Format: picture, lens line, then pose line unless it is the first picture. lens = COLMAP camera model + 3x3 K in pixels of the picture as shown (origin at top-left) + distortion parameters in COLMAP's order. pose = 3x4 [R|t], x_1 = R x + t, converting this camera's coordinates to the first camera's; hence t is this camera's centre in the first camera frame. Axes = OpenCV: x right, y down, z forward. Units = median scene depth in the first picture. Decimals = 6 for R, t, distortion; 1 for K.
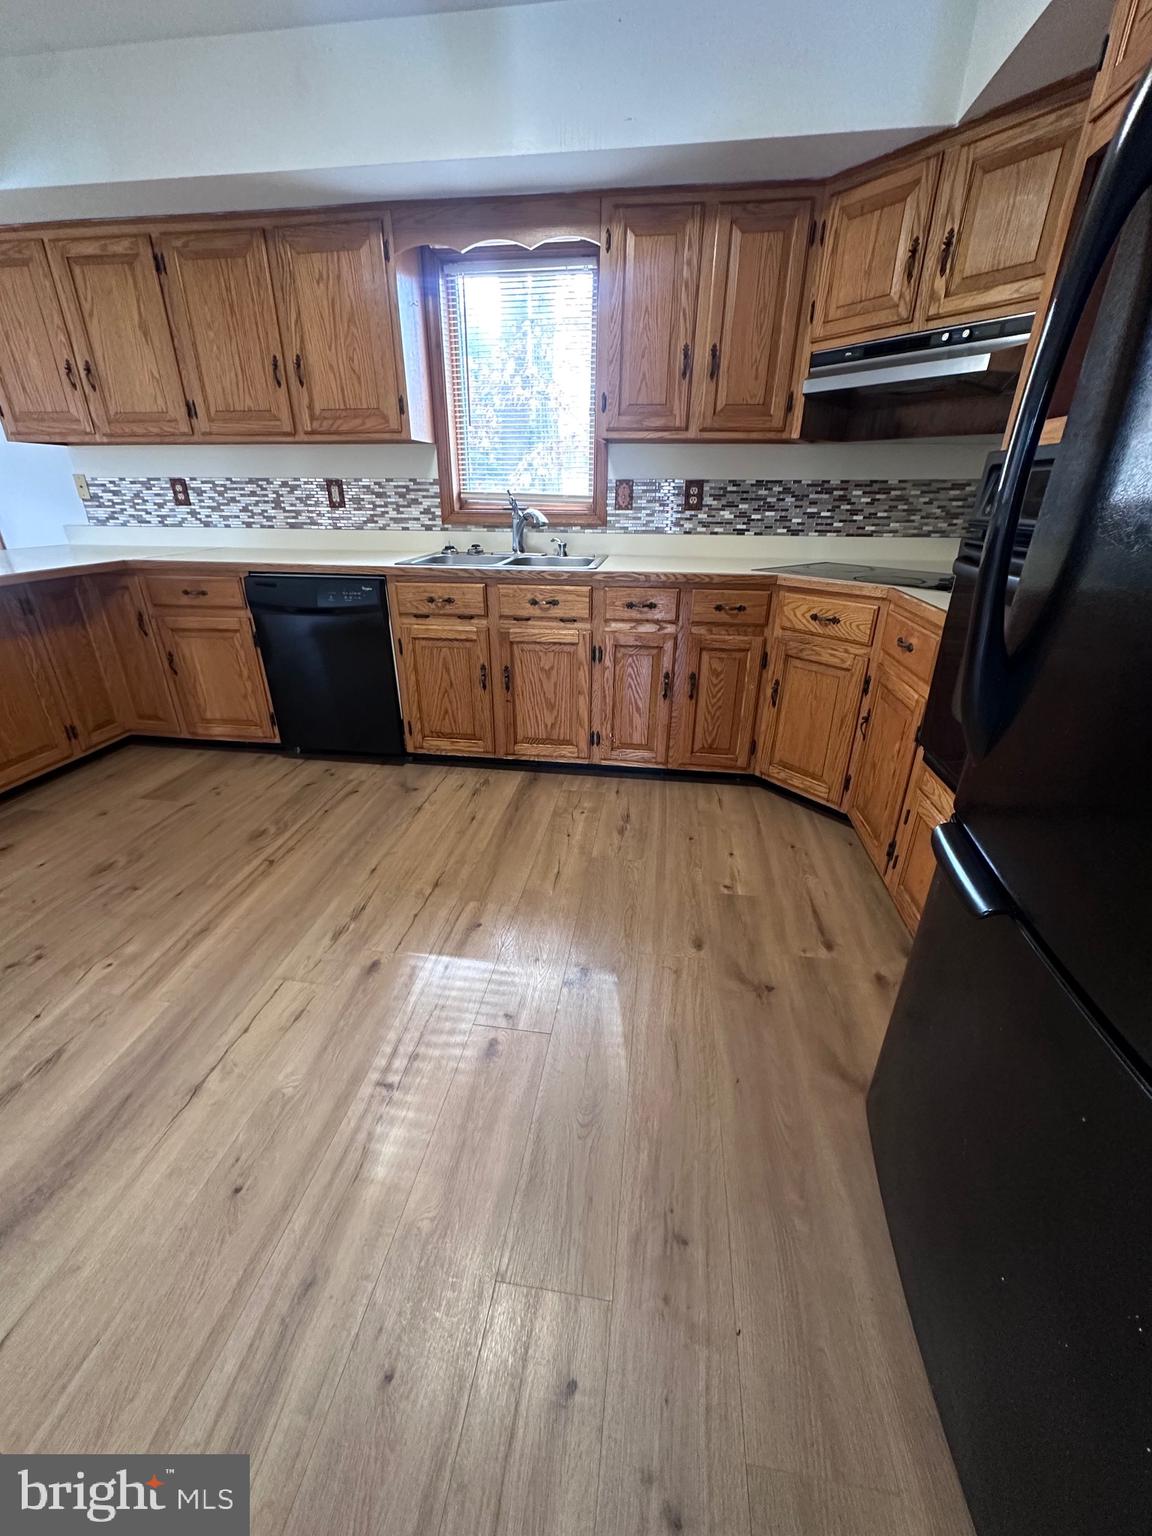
lens RADIAL K [[610.4, 0, 572.4], [0, 610.4, 765.2], [0, 0, 1]] dist [-0.006151, 0.001649]
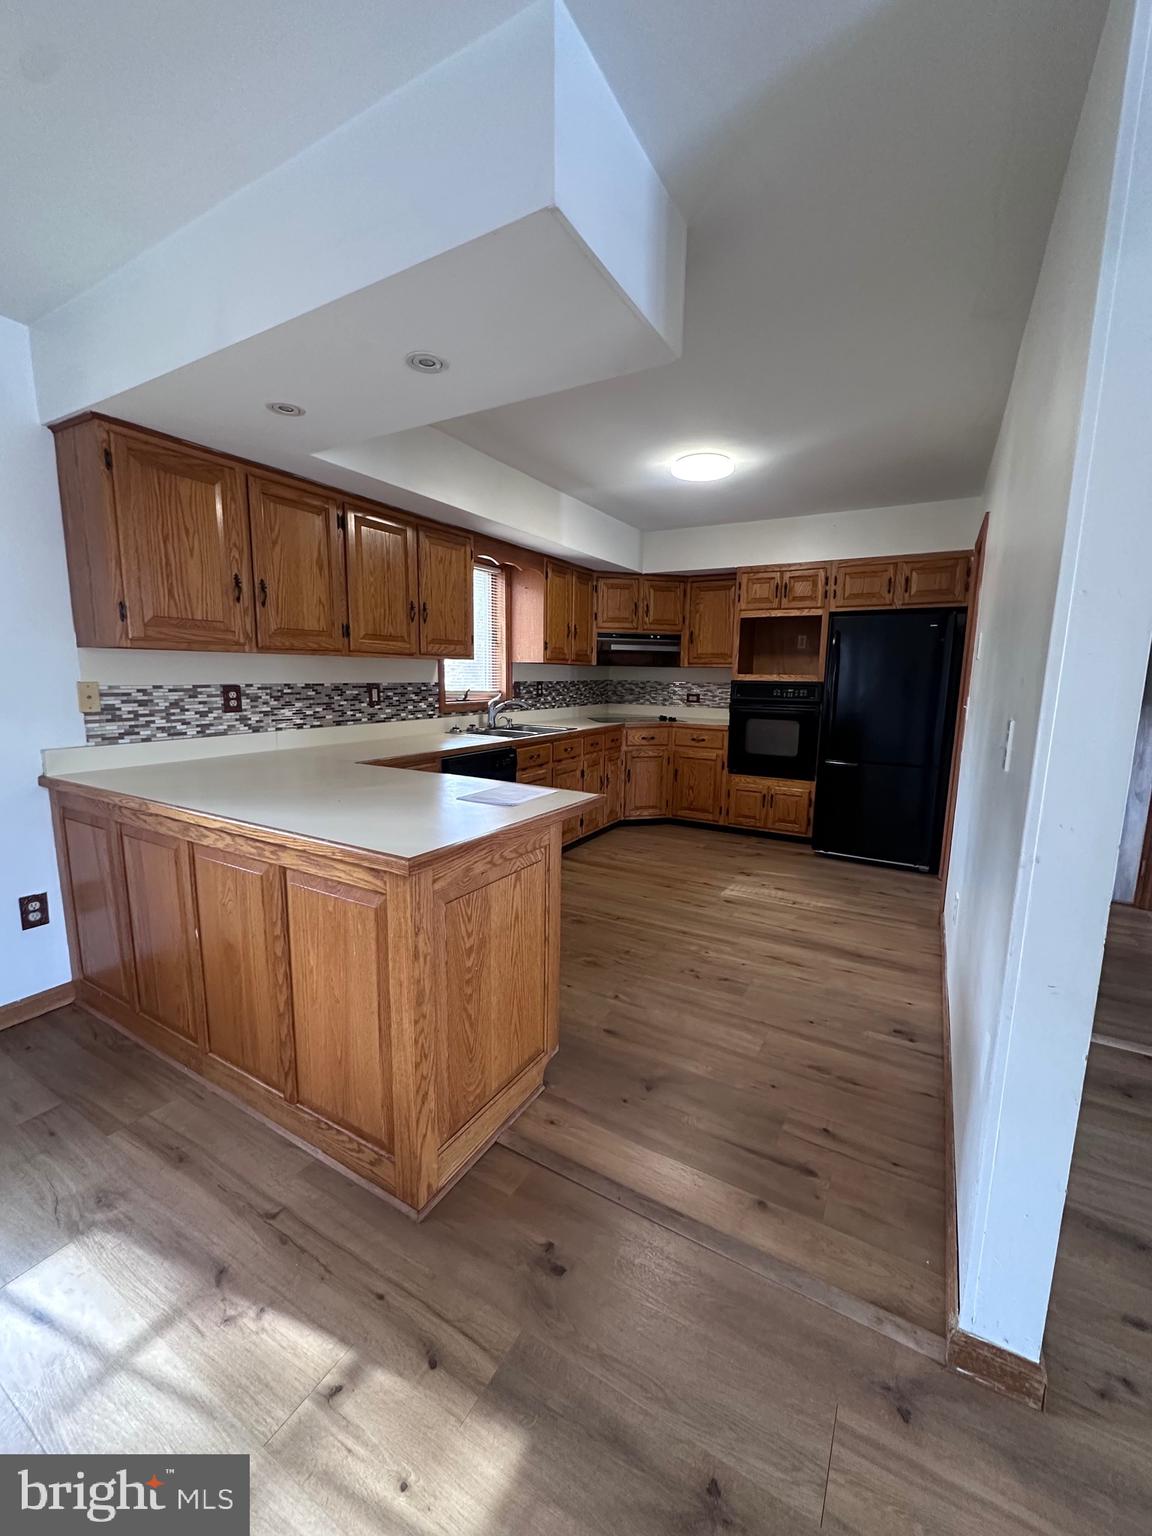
lens RADIAL K [[610.4, 0, 571.1], [0, 610.4, 765.4], [0, 0, 1]] dist [-0.006151, 0.001649]
pose [[0.378619, -0.141037, 0.914744, -1.576848], [0.367476, 0.929992, -0.008713, -0.194743], [-0.849476, 0.339445, 0.403940, 0.281084]]
